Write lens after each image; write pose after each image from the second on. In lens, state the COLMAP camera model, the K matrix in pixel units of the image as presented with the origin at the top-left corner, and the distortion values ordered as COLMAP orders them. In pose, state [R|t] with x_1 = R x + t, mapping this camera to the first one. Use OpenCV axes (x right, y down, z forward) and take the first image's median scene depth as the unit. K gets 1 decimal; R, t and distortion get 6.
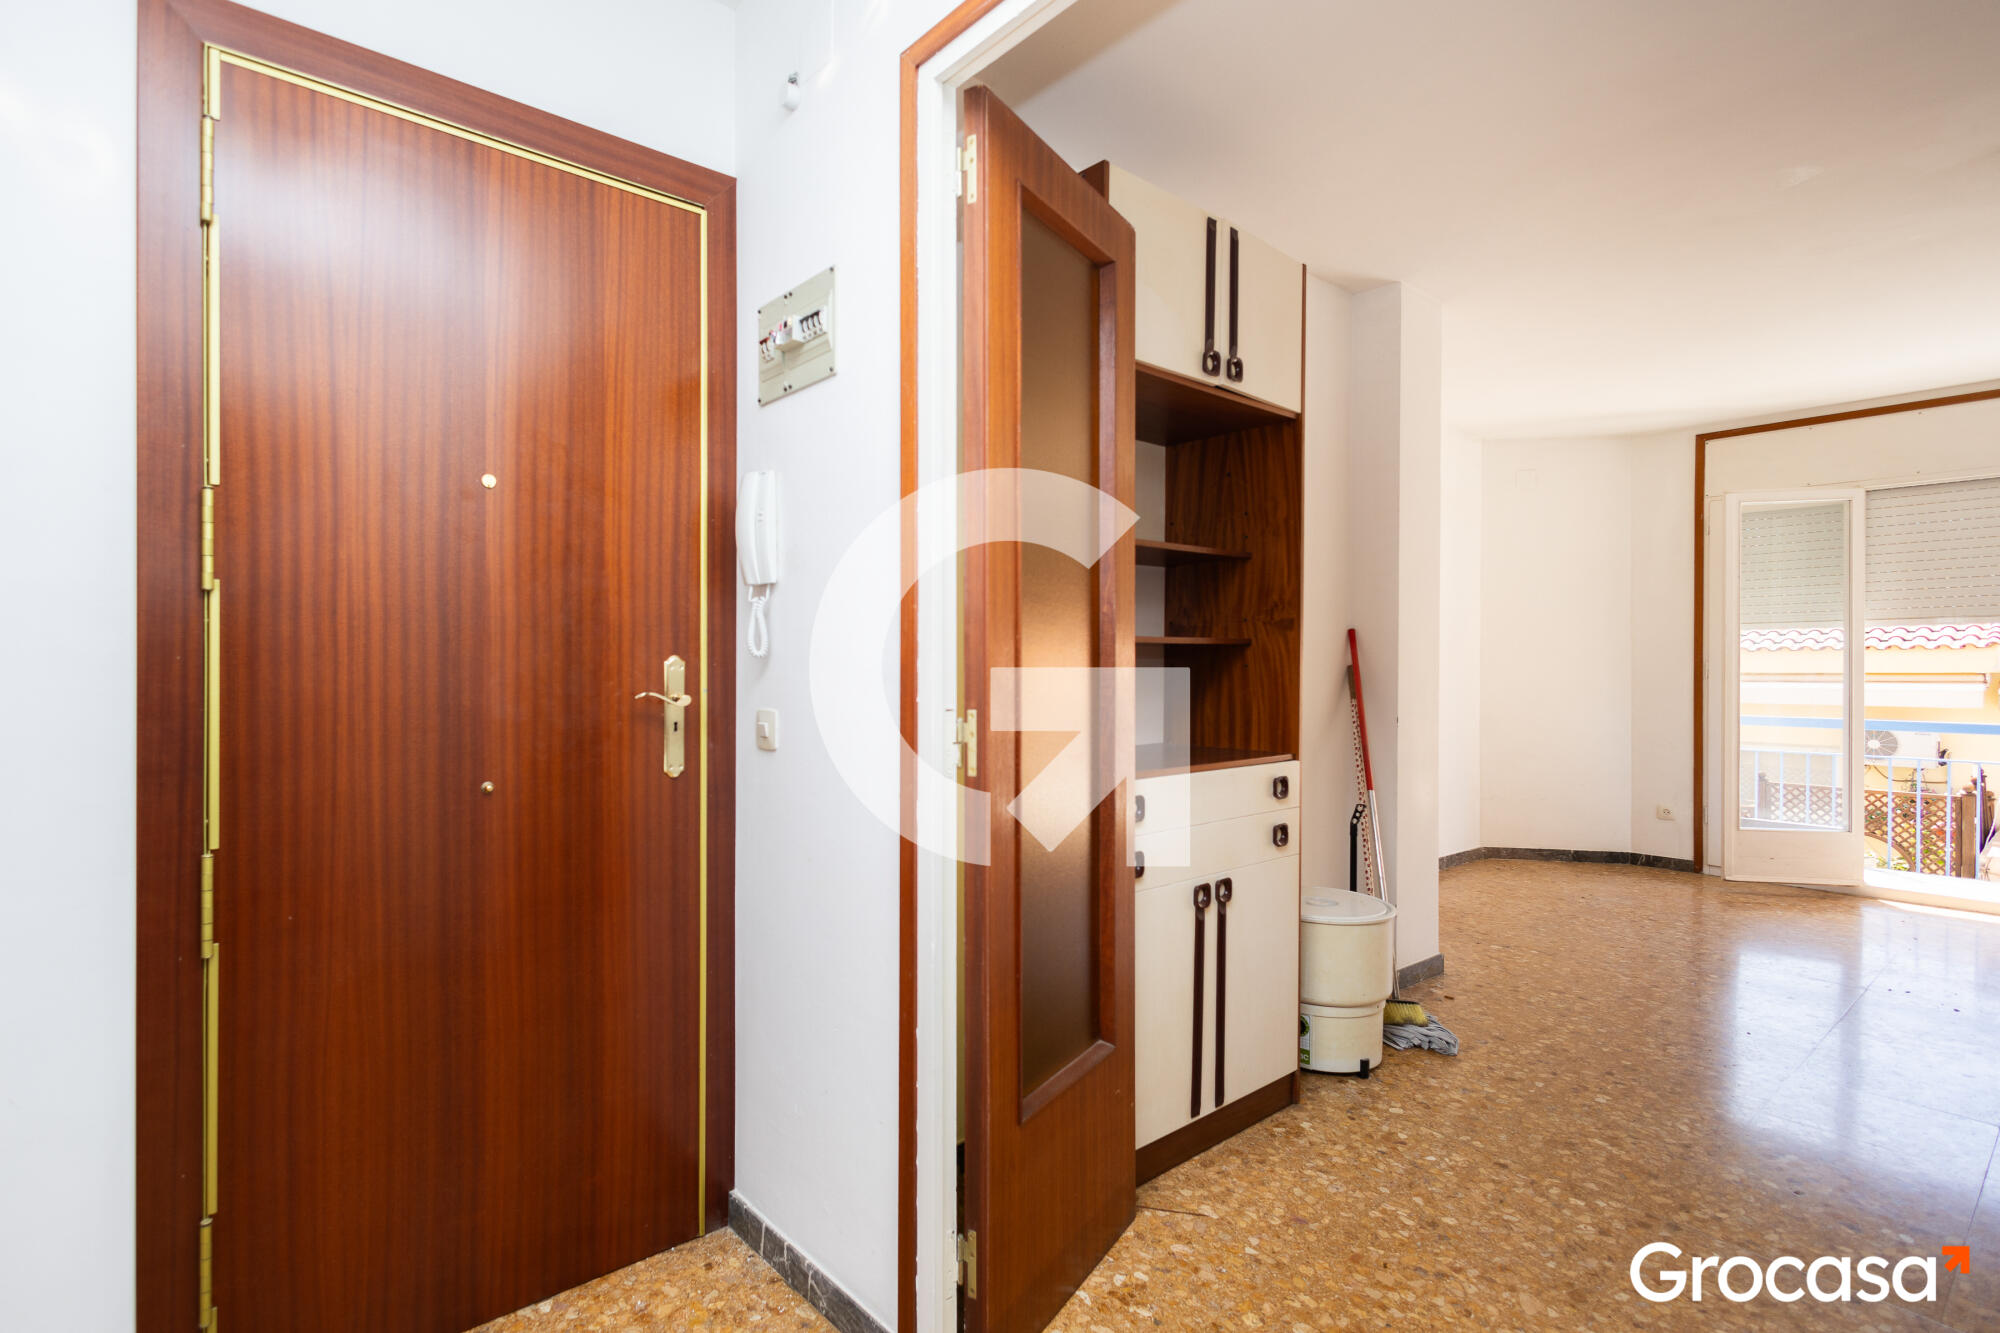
lens RADIAL K [[923.2, 0, 872.5], [0, 923.2, 673.7], [0, 0, 1]] dist [0.015066, -0.005124]
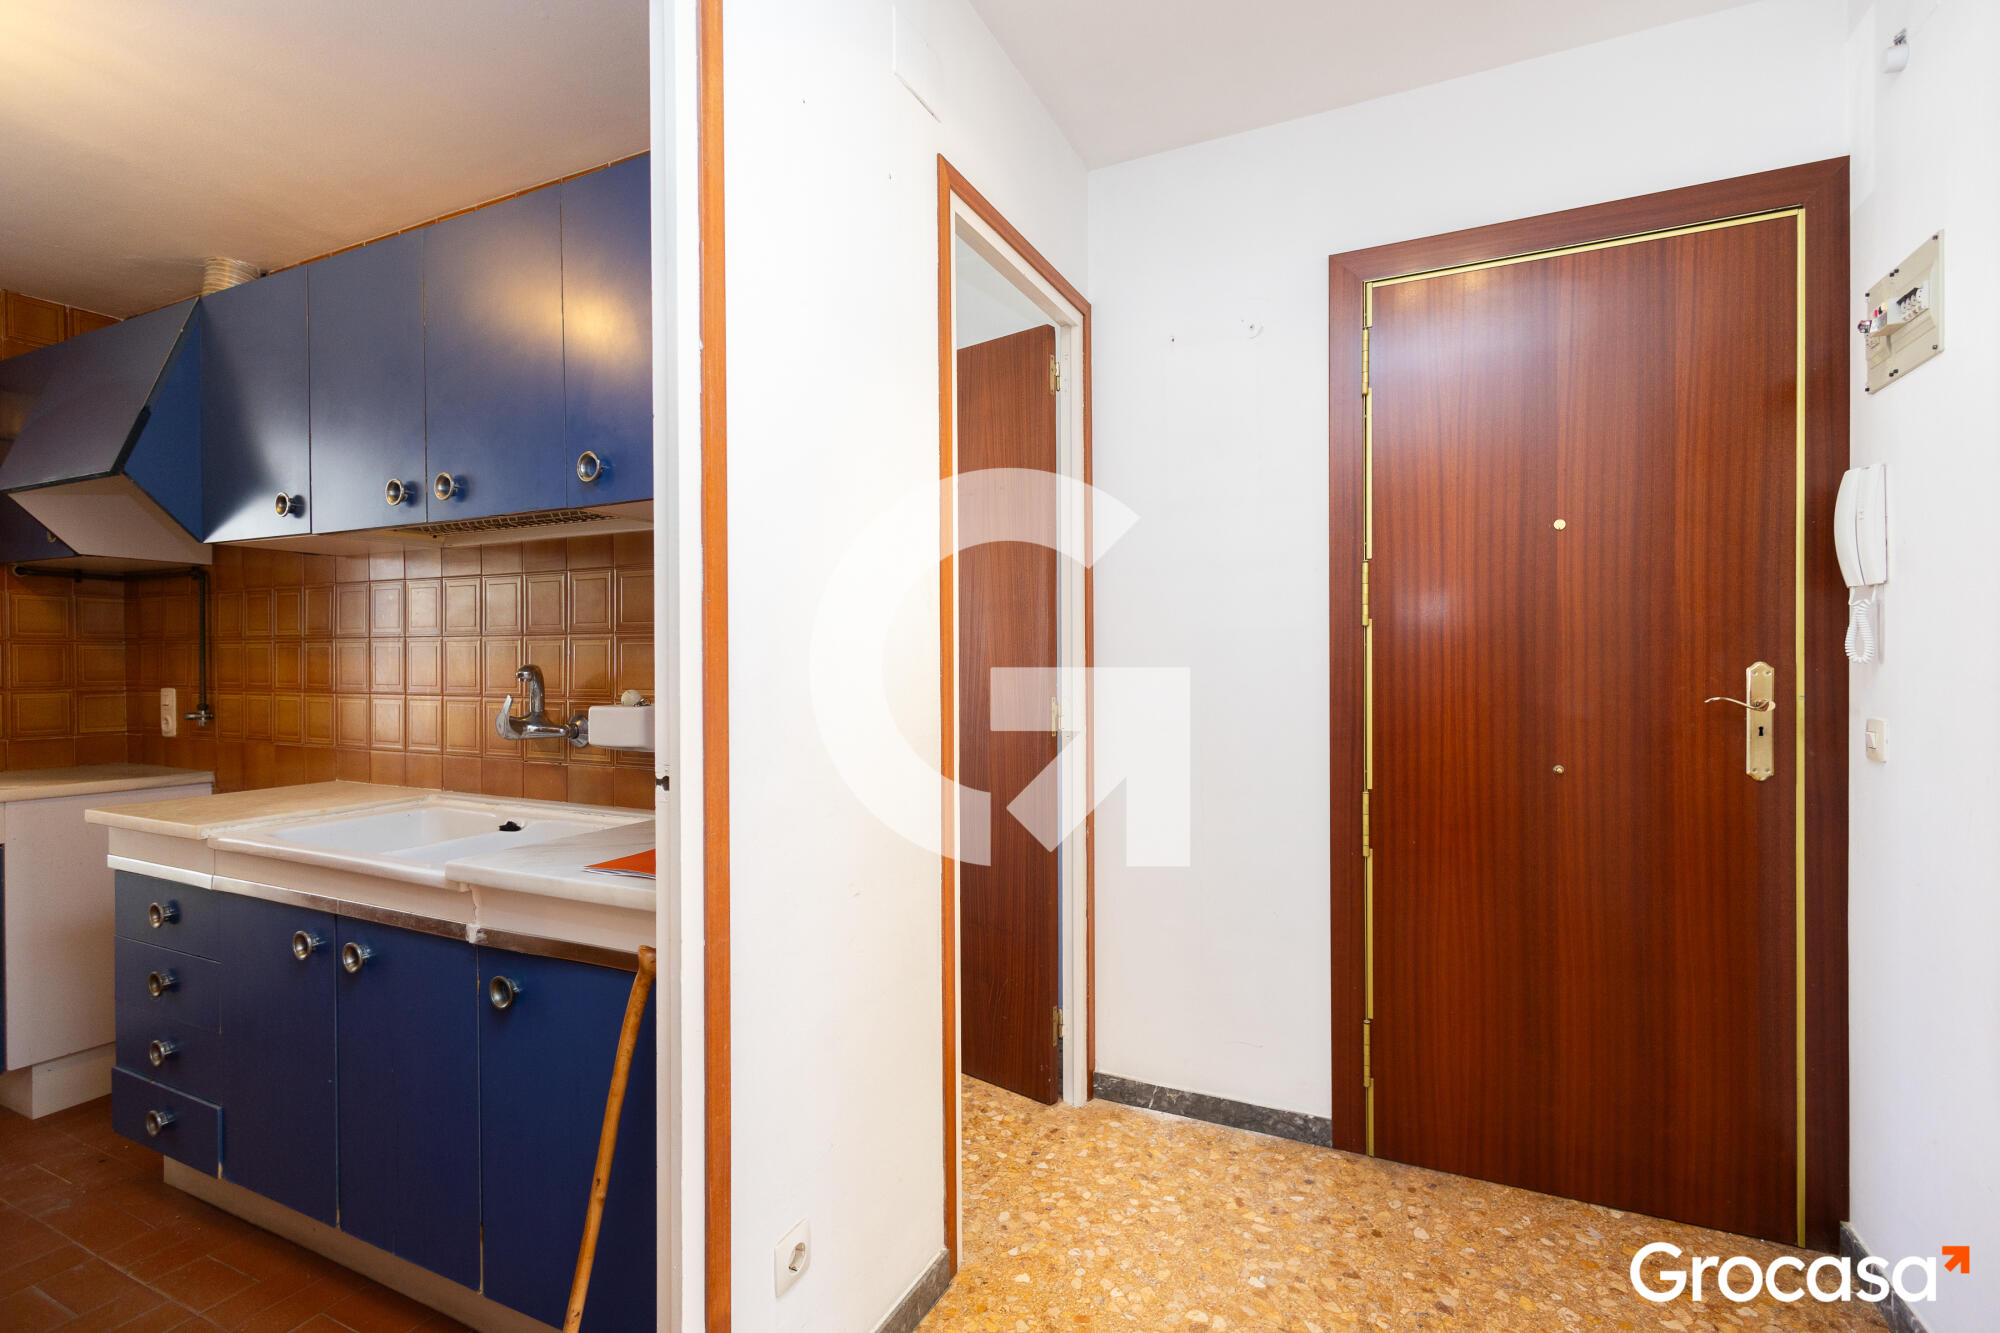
lens RADIAL K [[923.2, 0, 1001.3], [0, 923.2, 673.7], [0, 0, 1]] dist [0.015066, -0.005124]
pose [[0.447104, 0.005748, -0.894463, 0.344454], [0.005045, 0.999947, 0.008947, -0.020856], [0.894468, -0.008513, 0.447052, -0.217520]]
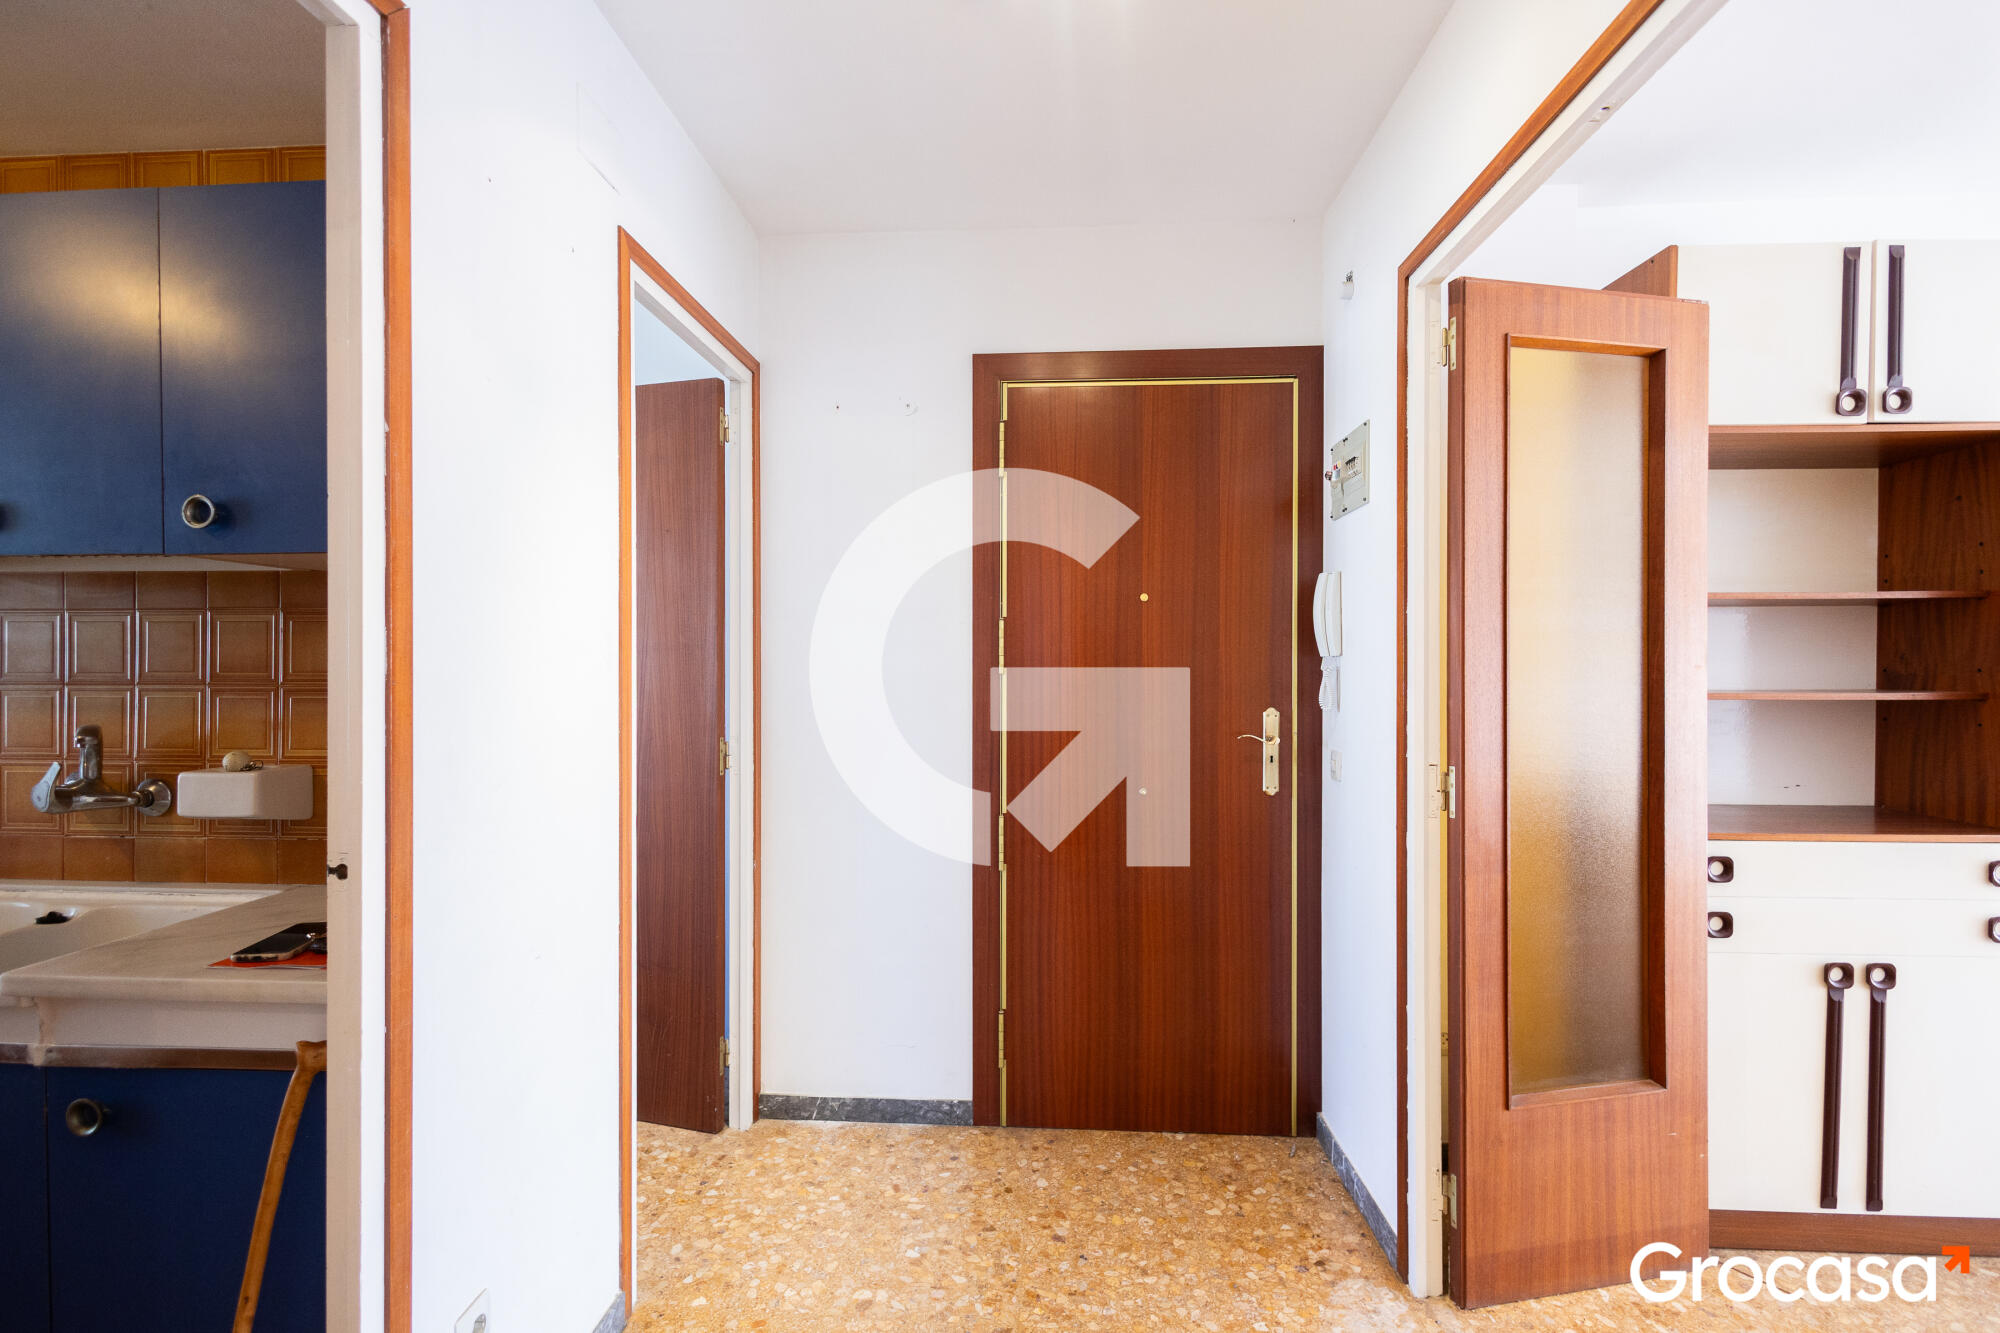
lens RADIAL K [[923.2, 0, 1005.1], [0, 923.2, 676.0], [0, 0, 1]] dist [0.015066, -0.005124]
pose [[0.750422, 0.005375, -0.660937, 0.418565], [-0.002472, 0.999983, 0.005325, -0.077276], [0.660954, -0.002362, 0.750423, -0.313860]]
